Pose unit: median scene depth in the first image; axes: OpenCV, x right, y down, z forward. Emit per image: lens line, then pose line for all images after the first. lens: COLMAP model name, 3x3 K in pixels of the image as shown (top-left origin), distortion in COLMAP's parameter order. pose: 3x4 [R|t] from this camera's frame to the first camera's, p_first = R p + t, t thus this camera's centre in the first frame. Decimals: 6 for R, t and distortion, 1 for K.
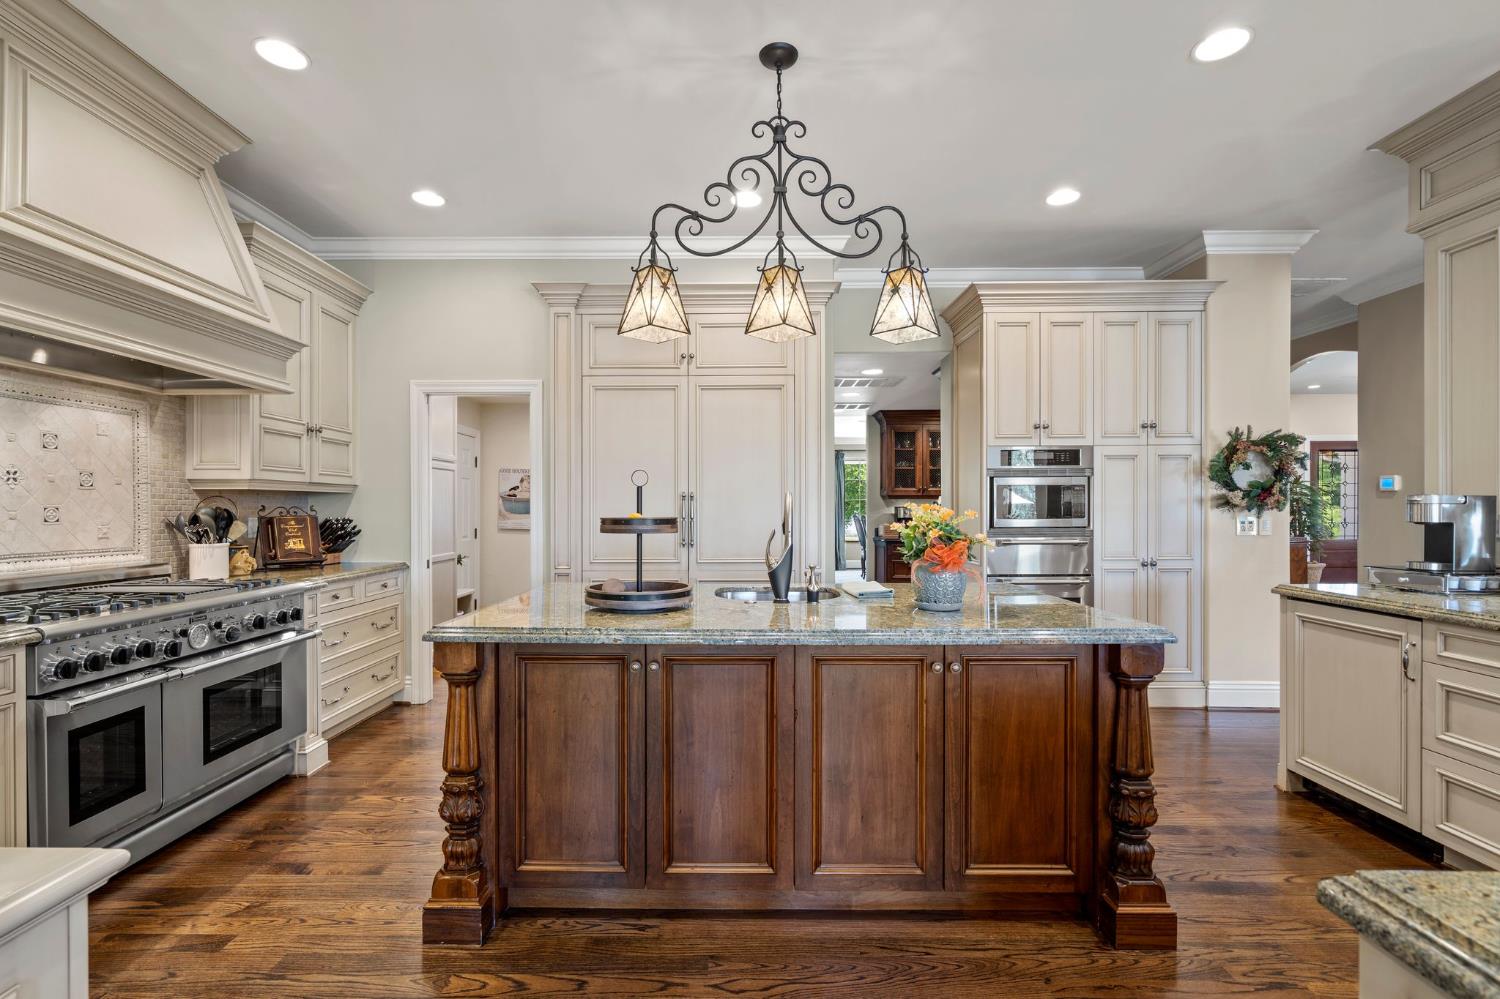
lens RADIAL K [[698.7, 0, 746.0], [0, 698.7, 510.2], [0, 0, 1]] dist [-0.002631, -0.000251]
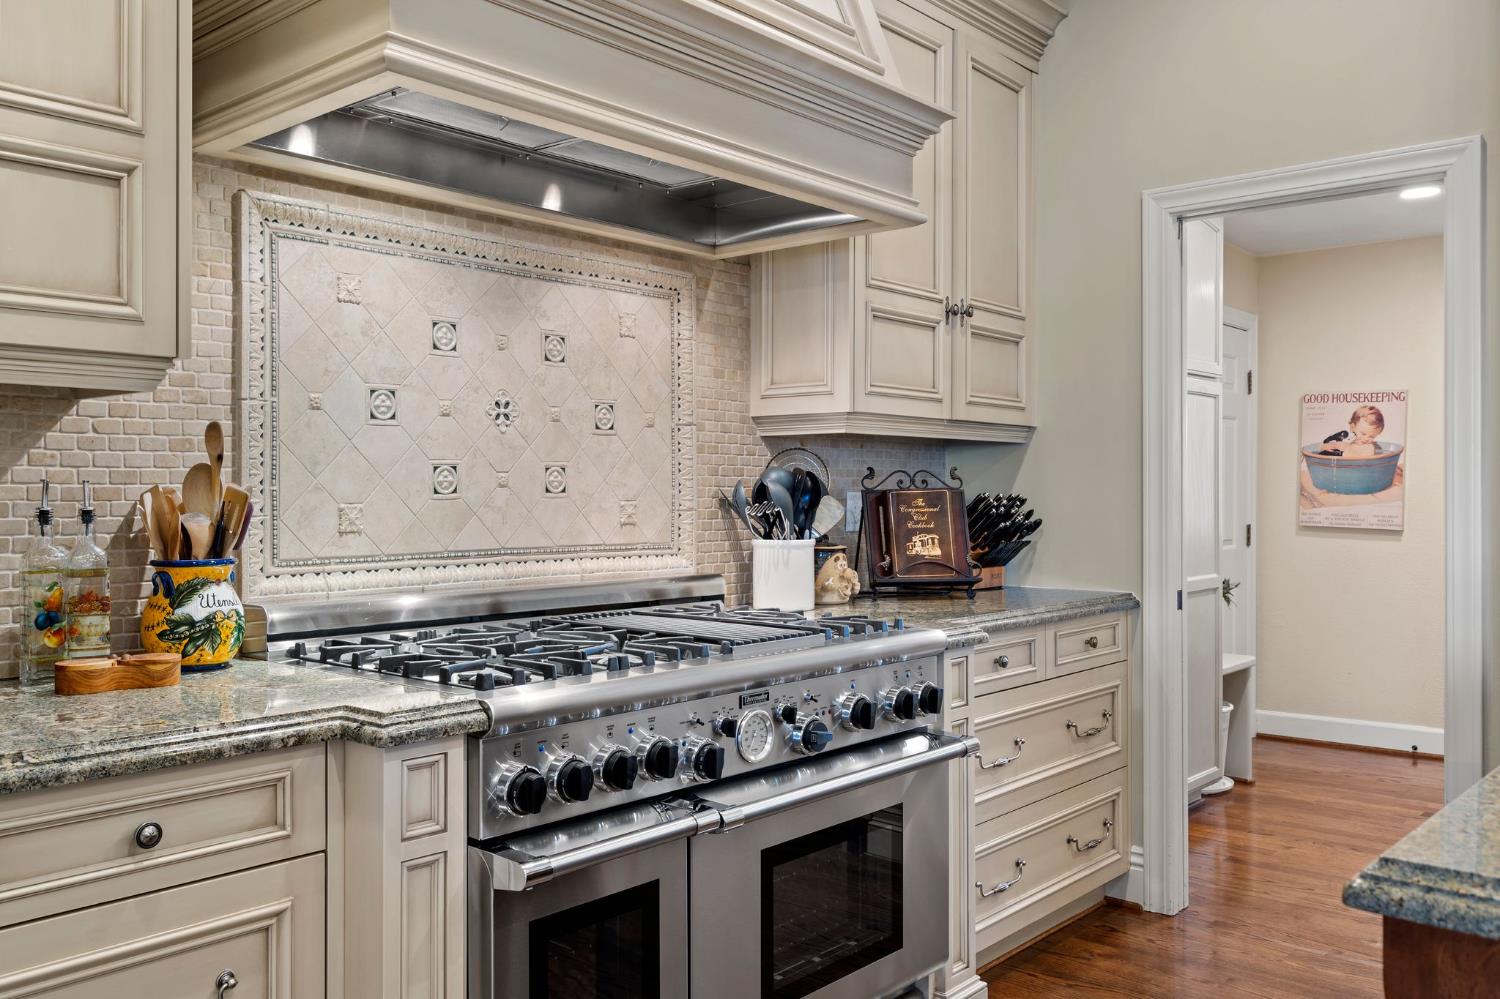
lens RADIAL K [[1275.9, 0, 736.9], [0, 1275.9, 493.1], [0, 0, 1]] dist [0.017028, 0.002772]
pose [[0.757705, 0.001620, -0.652596, -0.188252], [-0.003171, 0.999994, -0.001199, 0.015279], [0.652590, 0.002978, 0.757705, 0.274035]]
